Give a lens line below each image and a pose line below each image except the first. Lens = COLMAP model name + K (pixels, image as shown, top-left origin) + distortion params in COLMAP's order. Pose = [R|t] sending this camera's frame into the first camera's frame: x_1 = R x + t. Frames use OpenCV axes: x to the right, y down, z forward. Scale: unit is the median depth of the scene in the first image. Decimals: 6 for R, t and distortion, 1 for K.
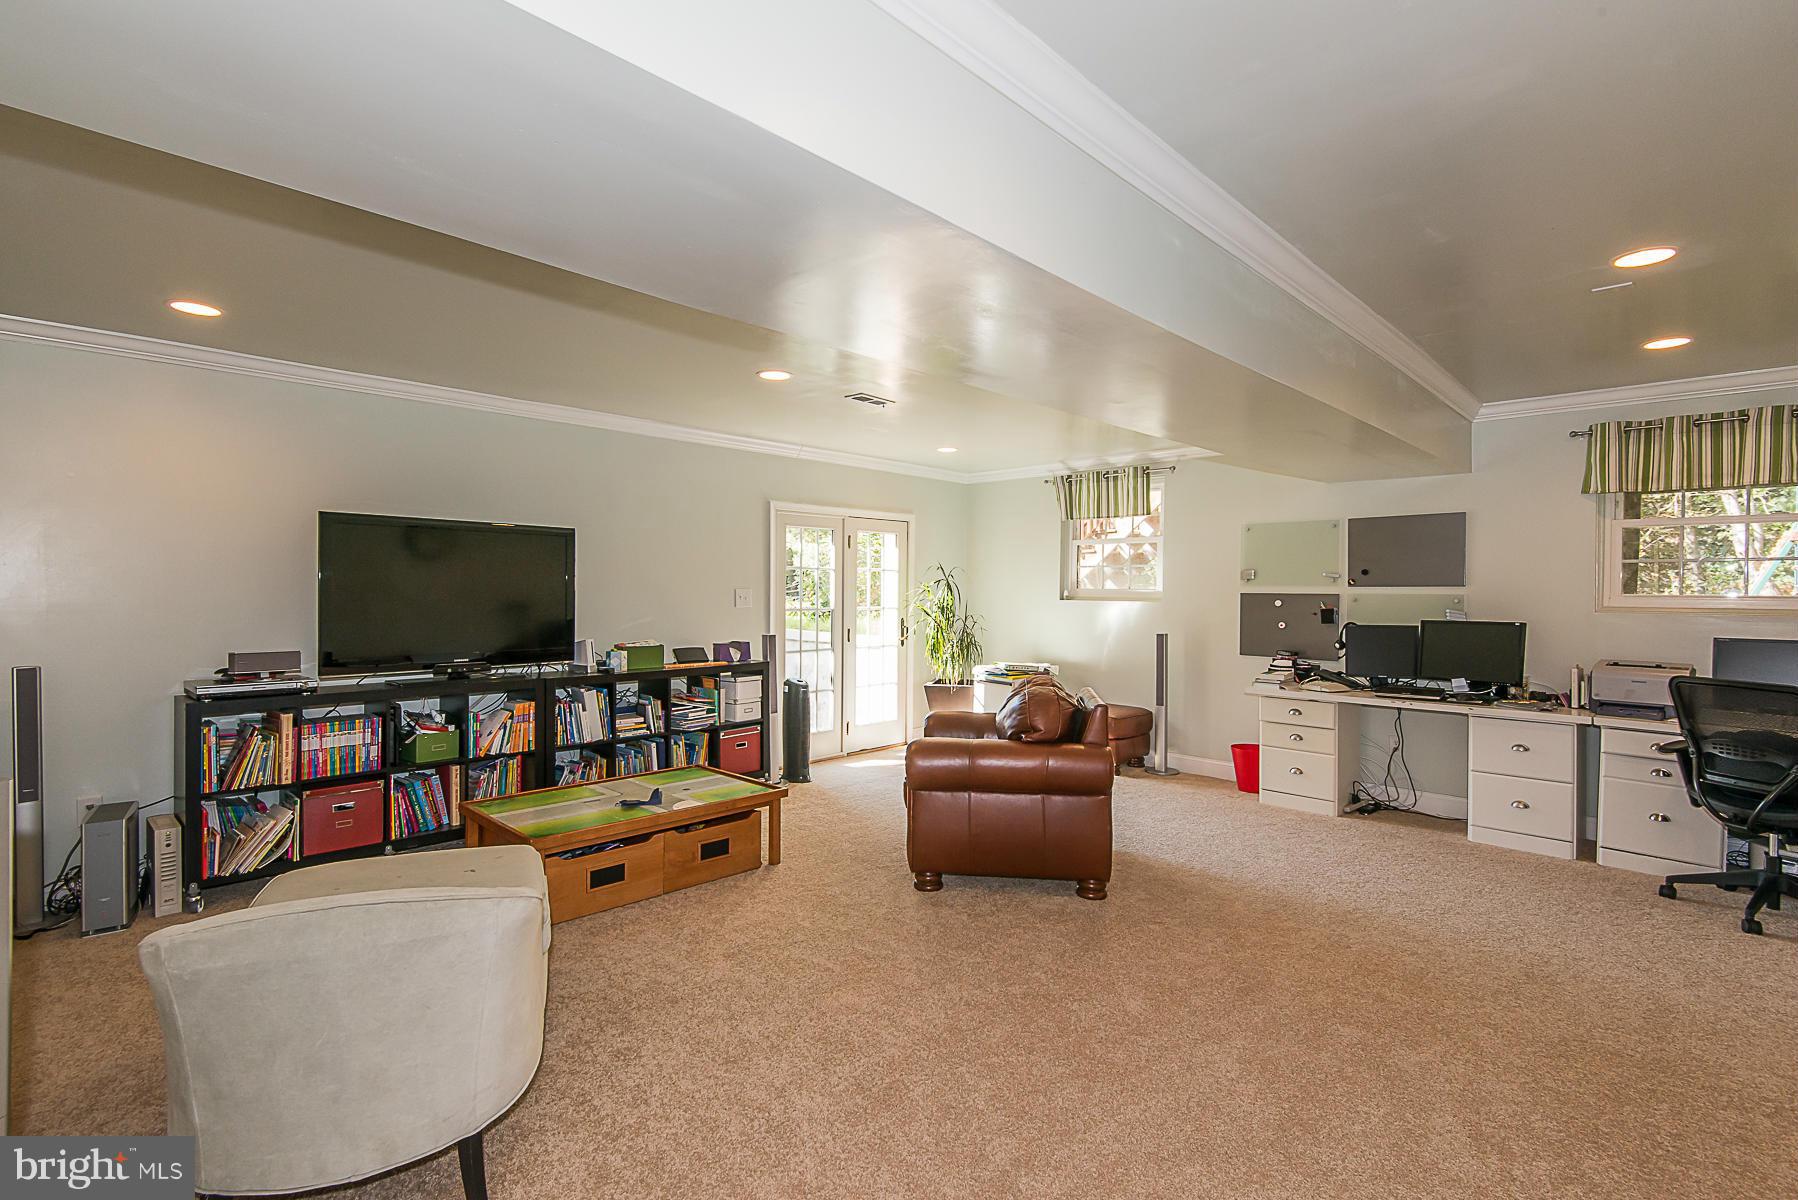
lens RADIAL K [[834.0, 0, 901.8], [0, 834.0, 595.0], [0, 0, 1]] dist [0.046103, -0.028347]
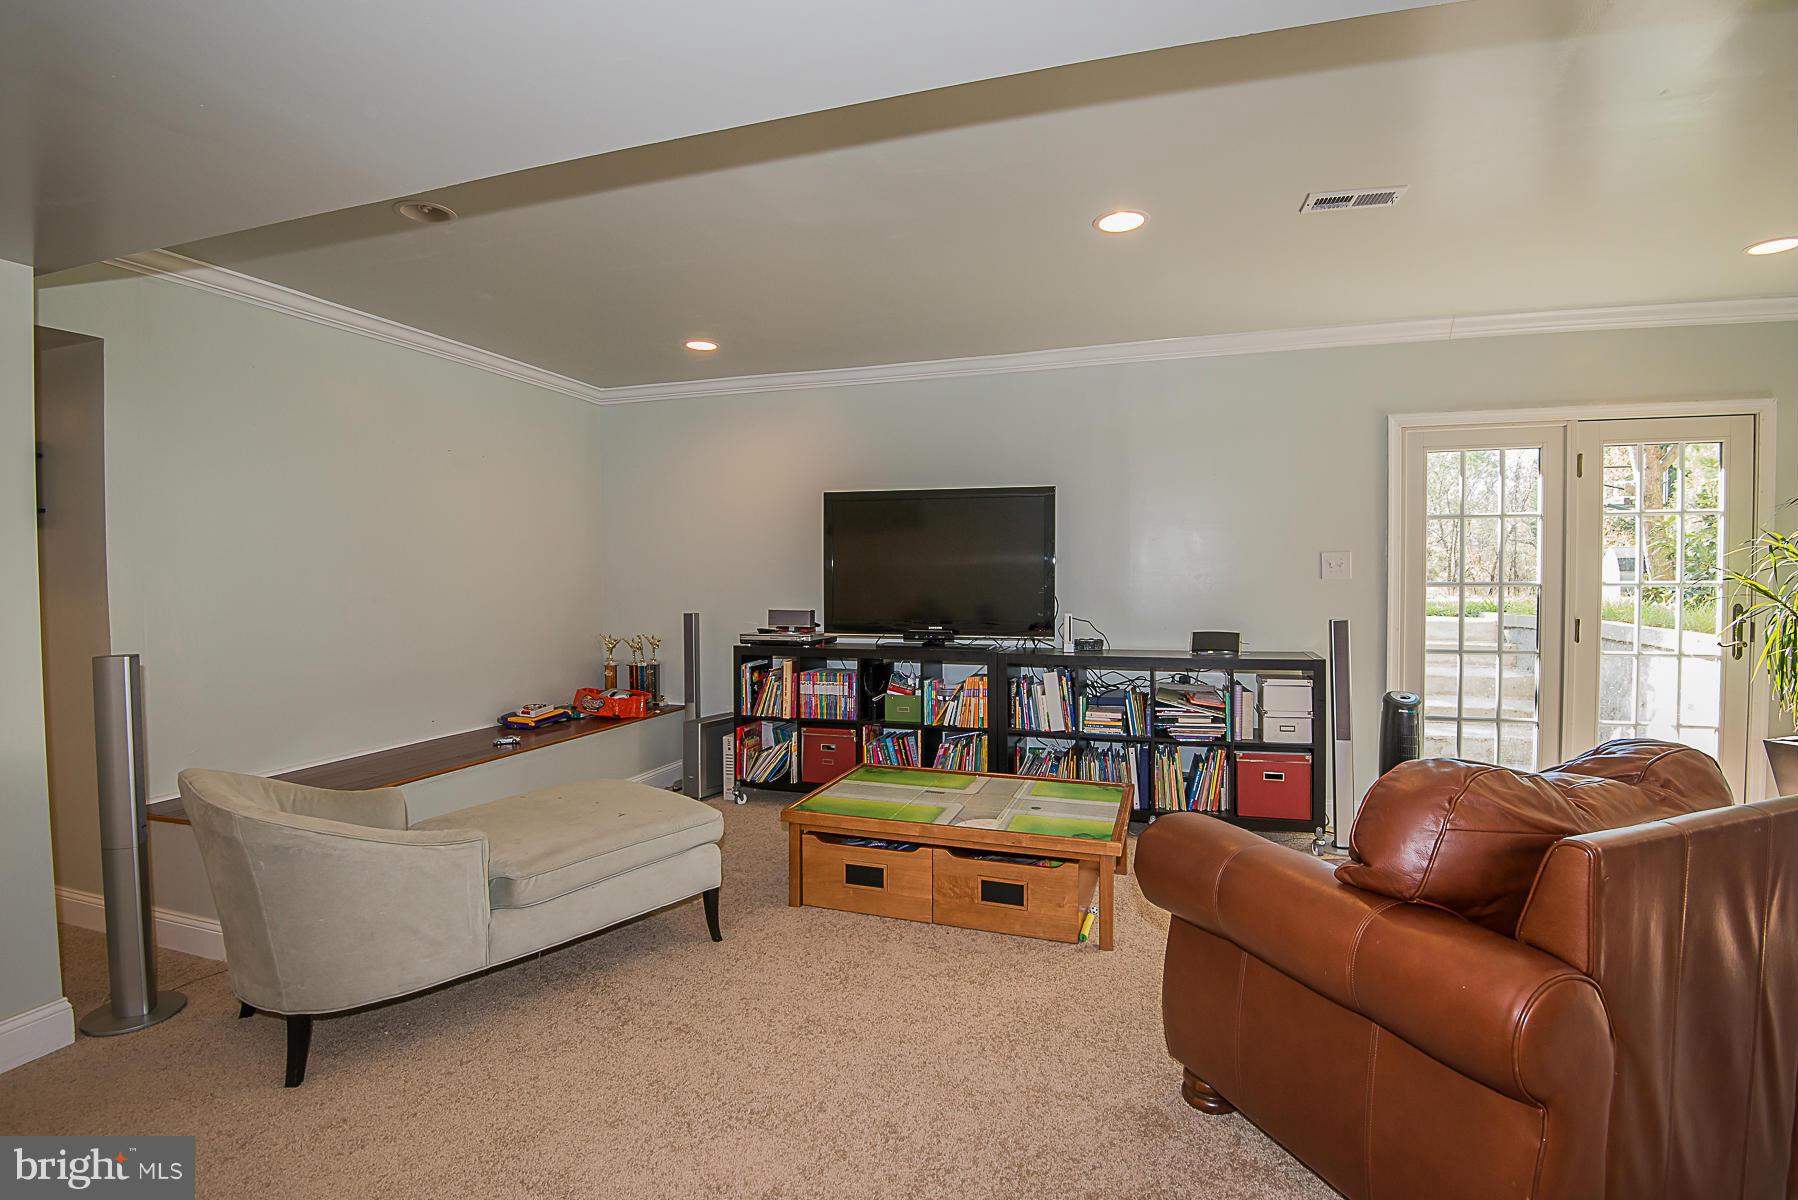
lens RADIAL K [[834.0, 0, 901.8], [0, 834.0, 595.0], [0, 0, 1]] dist [0.046103, -0.028347]
pose [[0.454237, 0.017417, -0.890711, 0.387799], [0.003271, 0.999770, 0.021218, 0.017577], [0.890875, -0.012552, 0.454075, 0.553221]]
